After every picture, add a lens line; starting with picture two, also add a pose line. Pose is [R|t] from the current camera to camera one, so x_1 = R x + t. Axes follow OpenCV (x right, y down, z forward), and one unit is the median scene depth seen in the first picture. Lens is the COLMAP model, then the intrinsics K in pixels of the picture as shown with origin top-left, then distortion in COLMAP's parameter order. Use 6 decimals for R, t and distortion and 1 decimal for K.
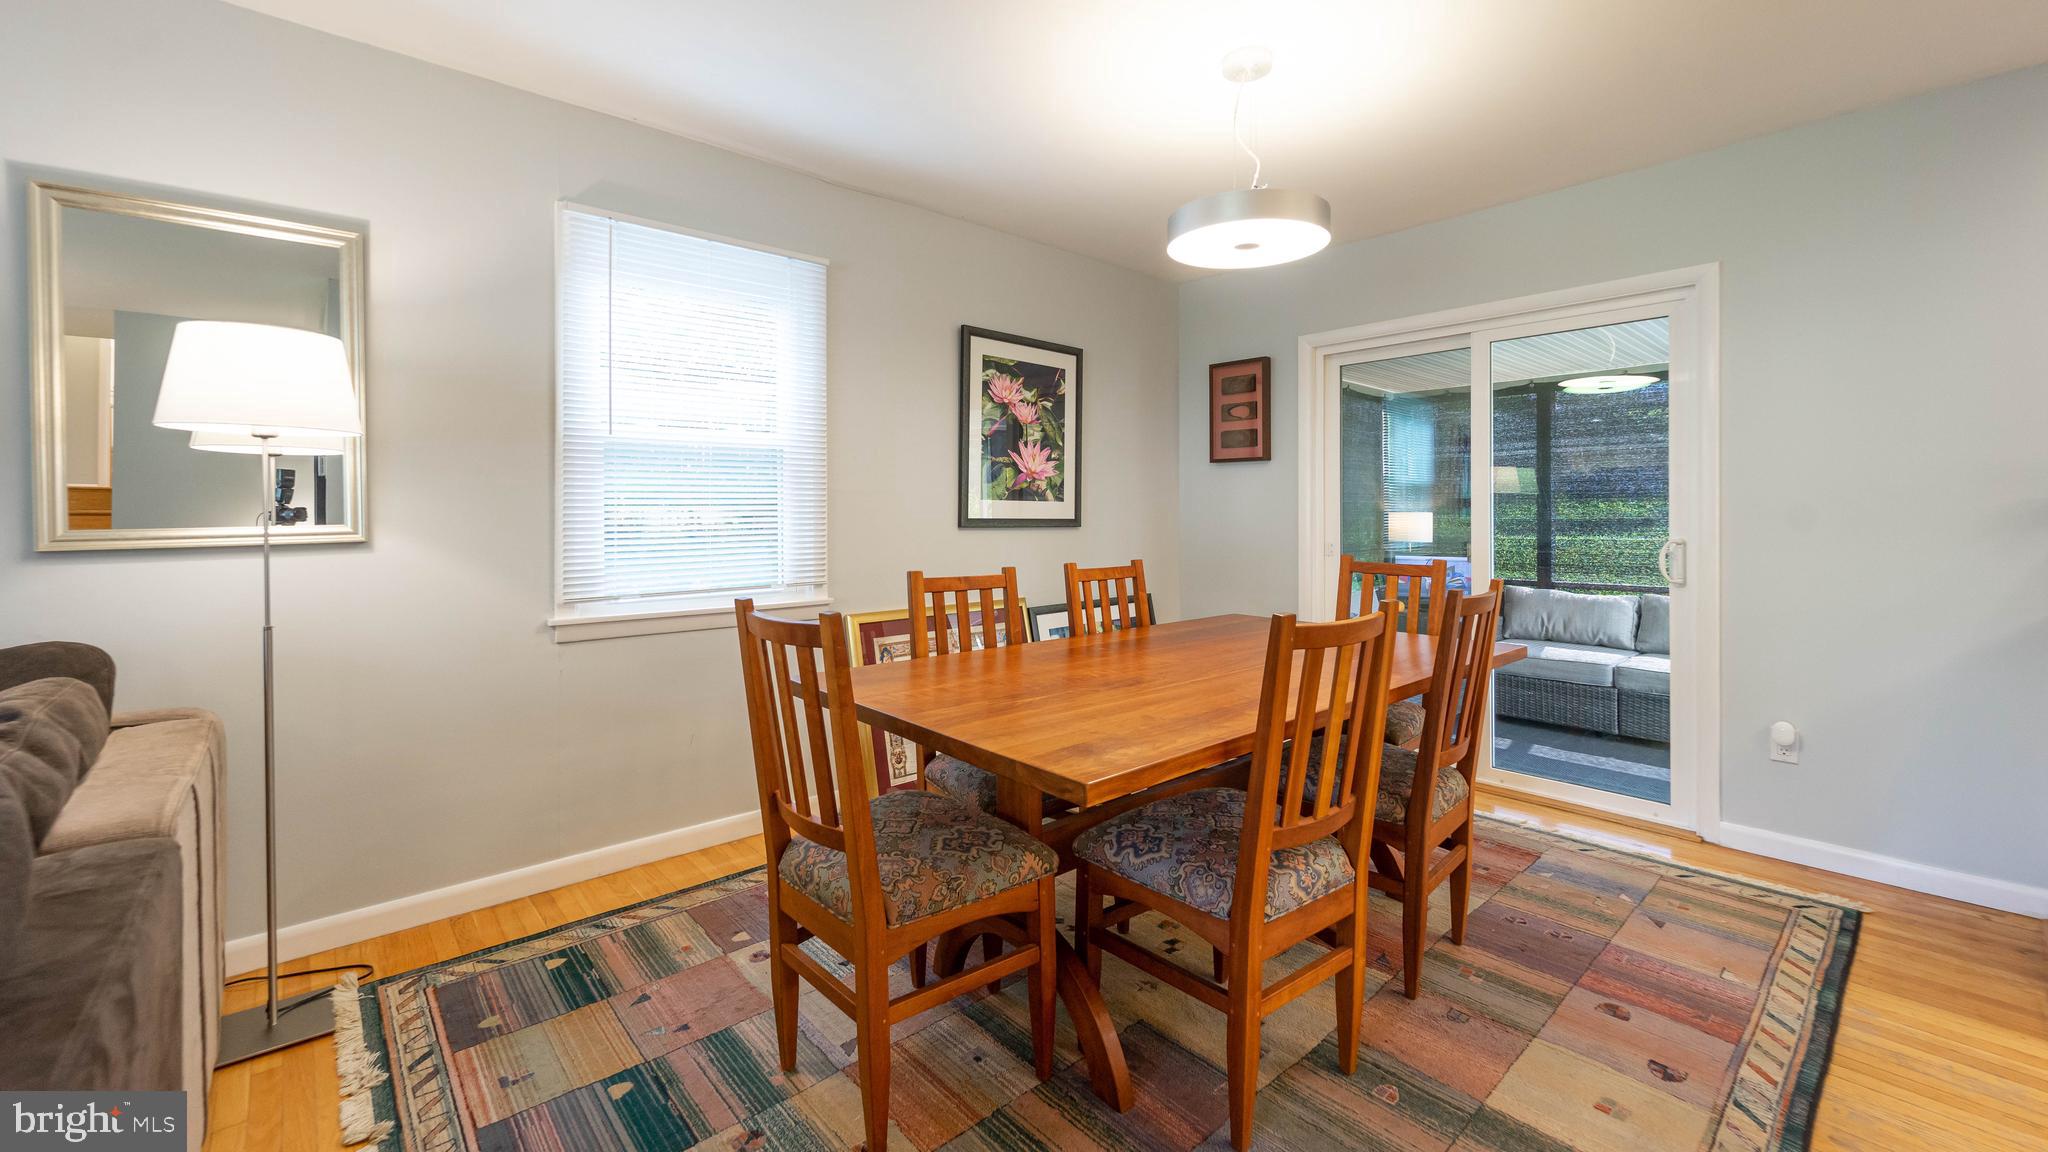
lens RADIAL K [[844.7, 0, 996.1], [0, 844.7, 493.0], [0, 0, 1]] dist [-0.010929, -0.001162]
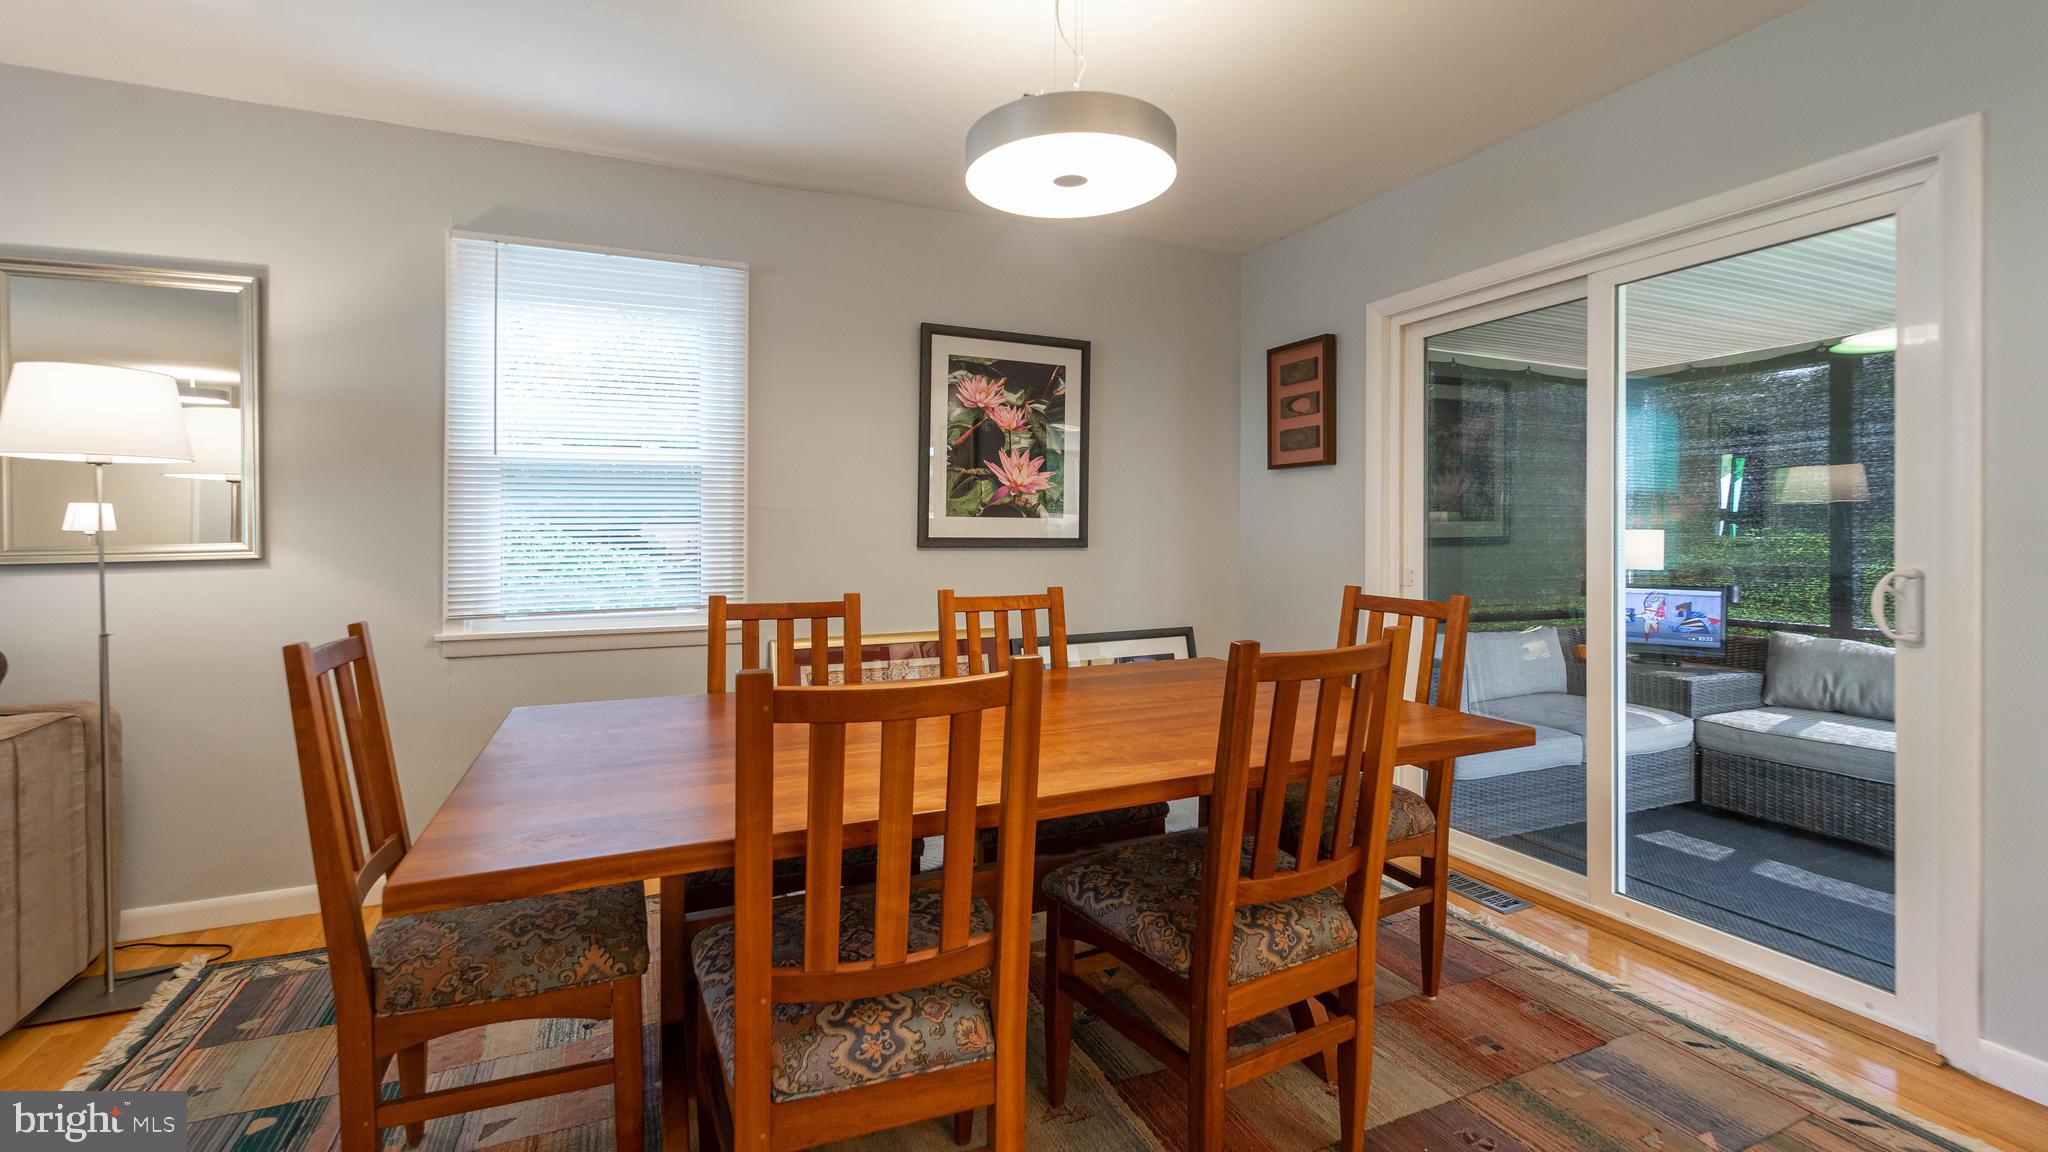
lens RADIAL K [[844.7, 0, 972.7], [0, 844.7, 523.5], [0, 0, 1]] dist [-0.010929, -0.001162]
pose [[0.946679, -0.005635, -0.322130, 0.299143], [0.009542, 0.999899, 0.010550, 0.005848], [0.322038, -0.013061, 0.946637, 0.161863]]
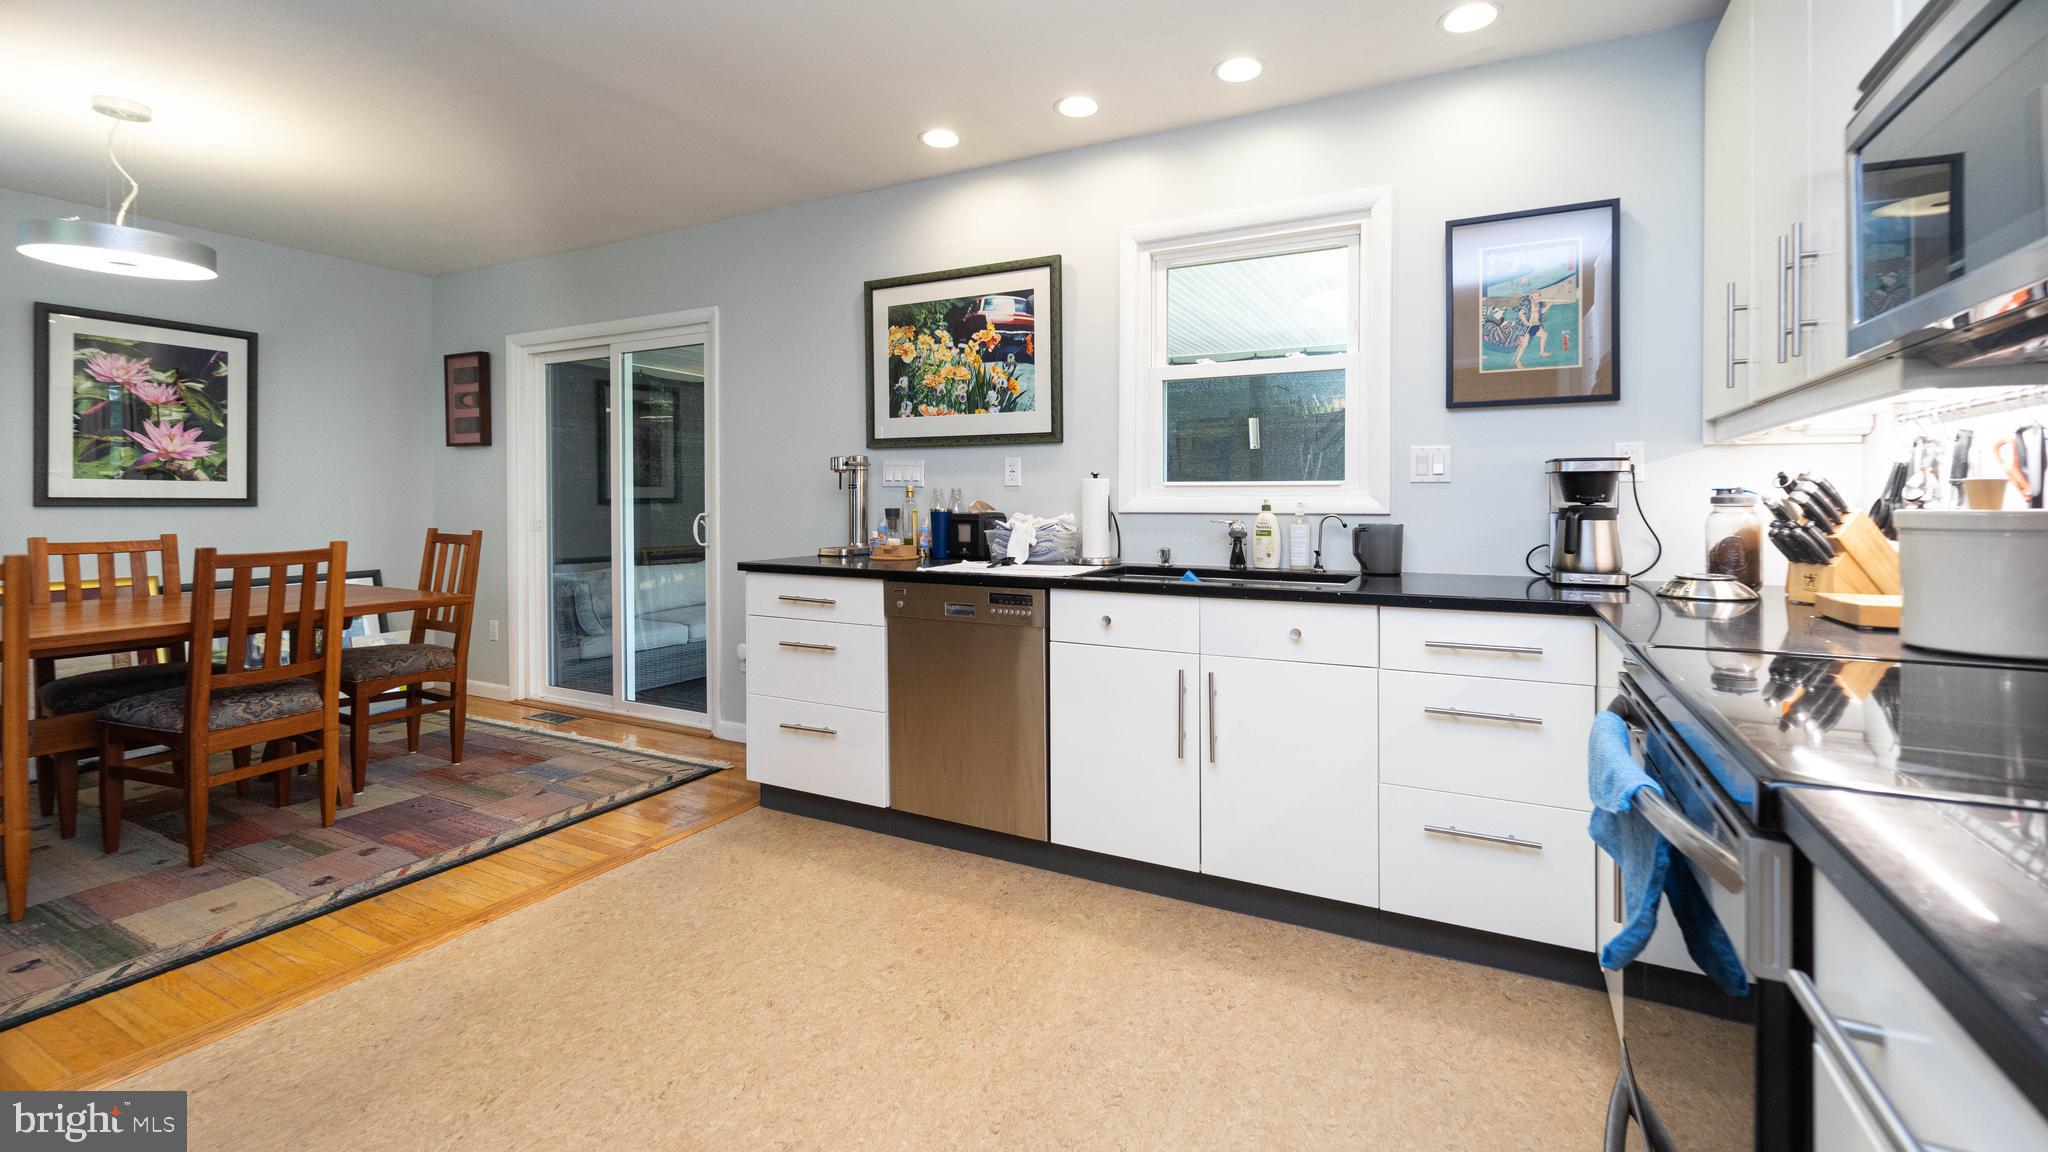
lens RADIAL K [[844.7, 0, 1068.4], [0, 844.7, 514.0], [0, 0, 1]] dist [-0.010929, -0.001162]
pose [[0.914511, -0.006146, 0.404513, 0.668384], [-0.011267, 0.999110, 0.040652, -0.003276], [-0.404403, -0.041734, 0.913628, -0.381130]]
